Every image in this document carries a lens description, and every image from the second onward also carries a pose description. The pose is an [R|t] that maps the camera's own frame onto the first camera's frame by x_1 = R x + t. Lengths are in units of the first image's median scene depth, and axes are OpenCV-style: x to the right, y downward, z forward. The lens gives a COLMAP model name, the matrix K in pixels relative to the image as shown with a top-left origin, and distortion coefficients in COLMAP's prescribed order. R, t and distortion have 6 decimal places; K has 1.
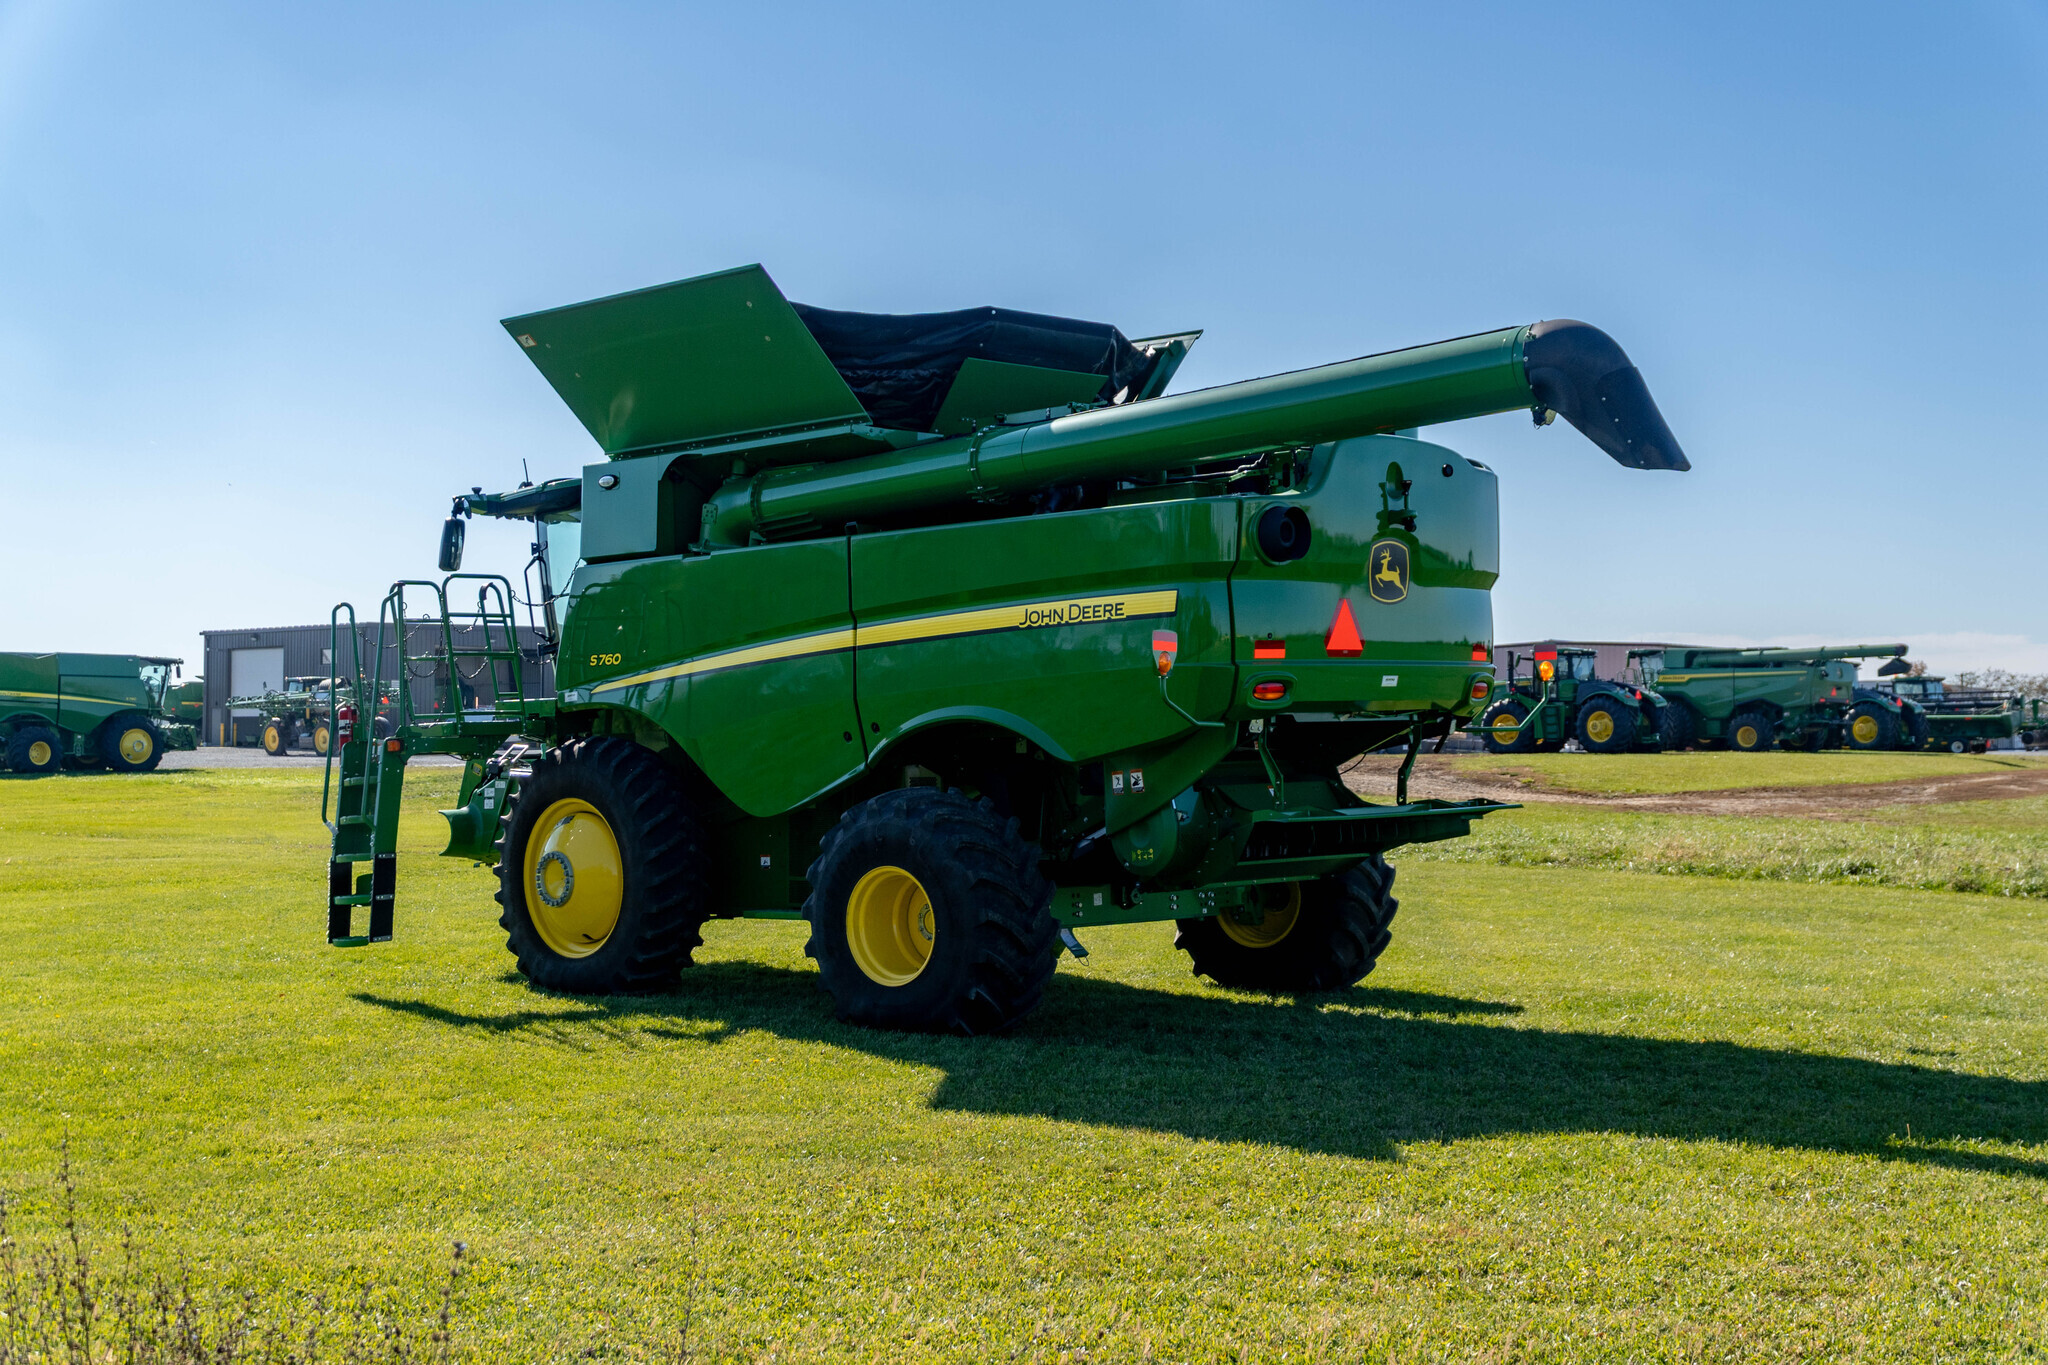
lens RADIAL K [[2607.5, 0, 997.8], [0, 2607.5, 682.1], [0, 0, 1]] dist [0.149810, 0.027348]
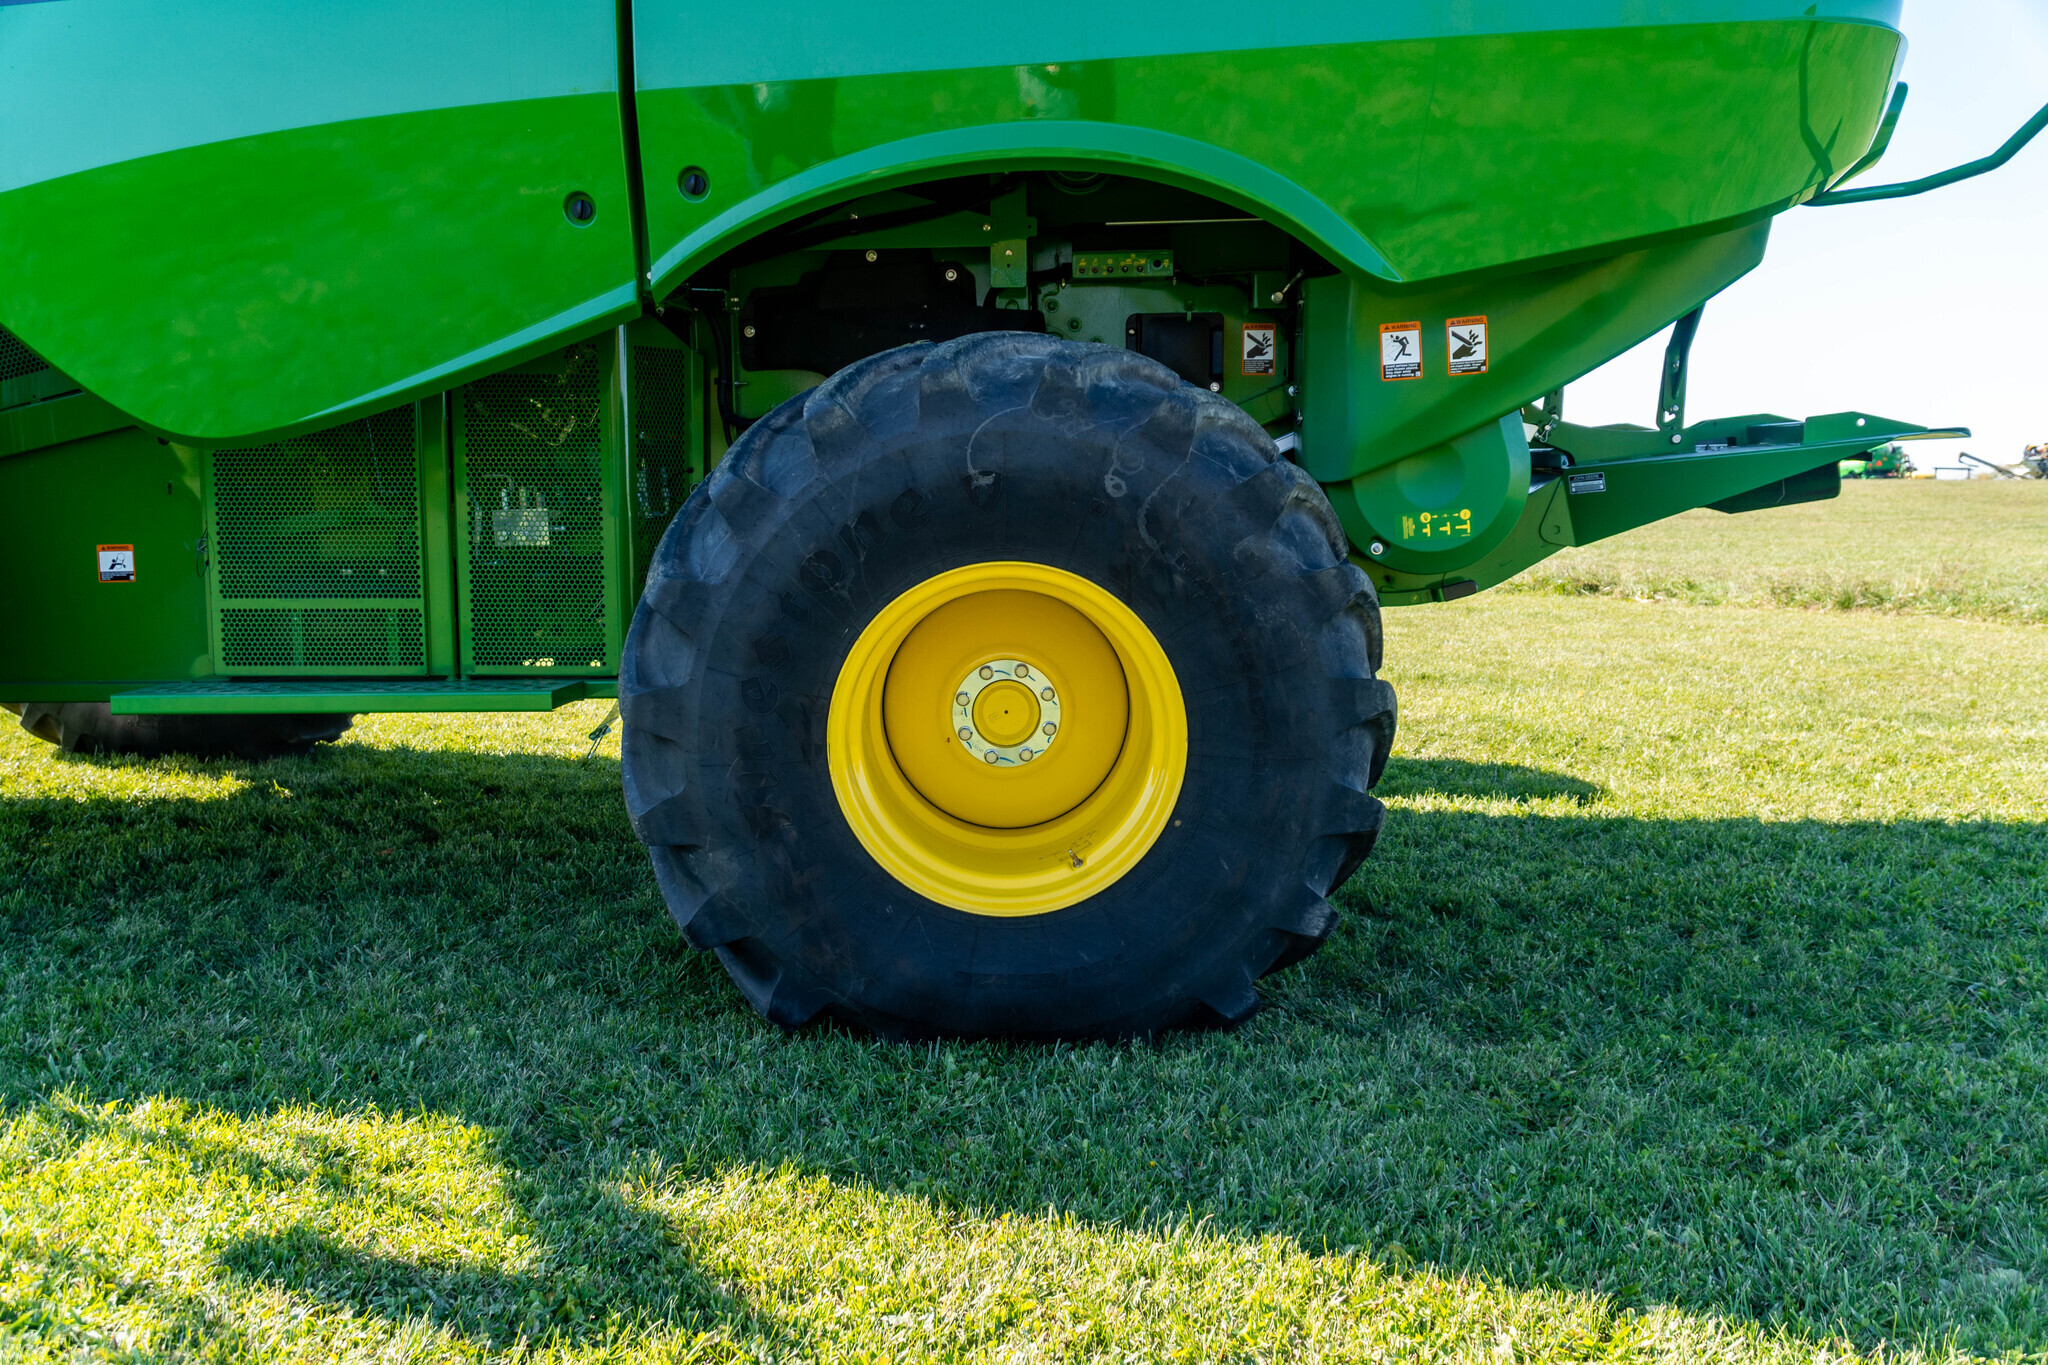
lens RADIAL K [[1724.4, 0, 1009.6], [0, 1724.4, 623.9], [0, 0, 1]] dist [0.062558, -0.000416]
pose [[0.756775, -0.040578, 0.652414, -0.171848], [-0.028339, 0.995096, 0.094764, 0.053938], [-0.653061, -0.090204, 0.751914, 0.781535]]
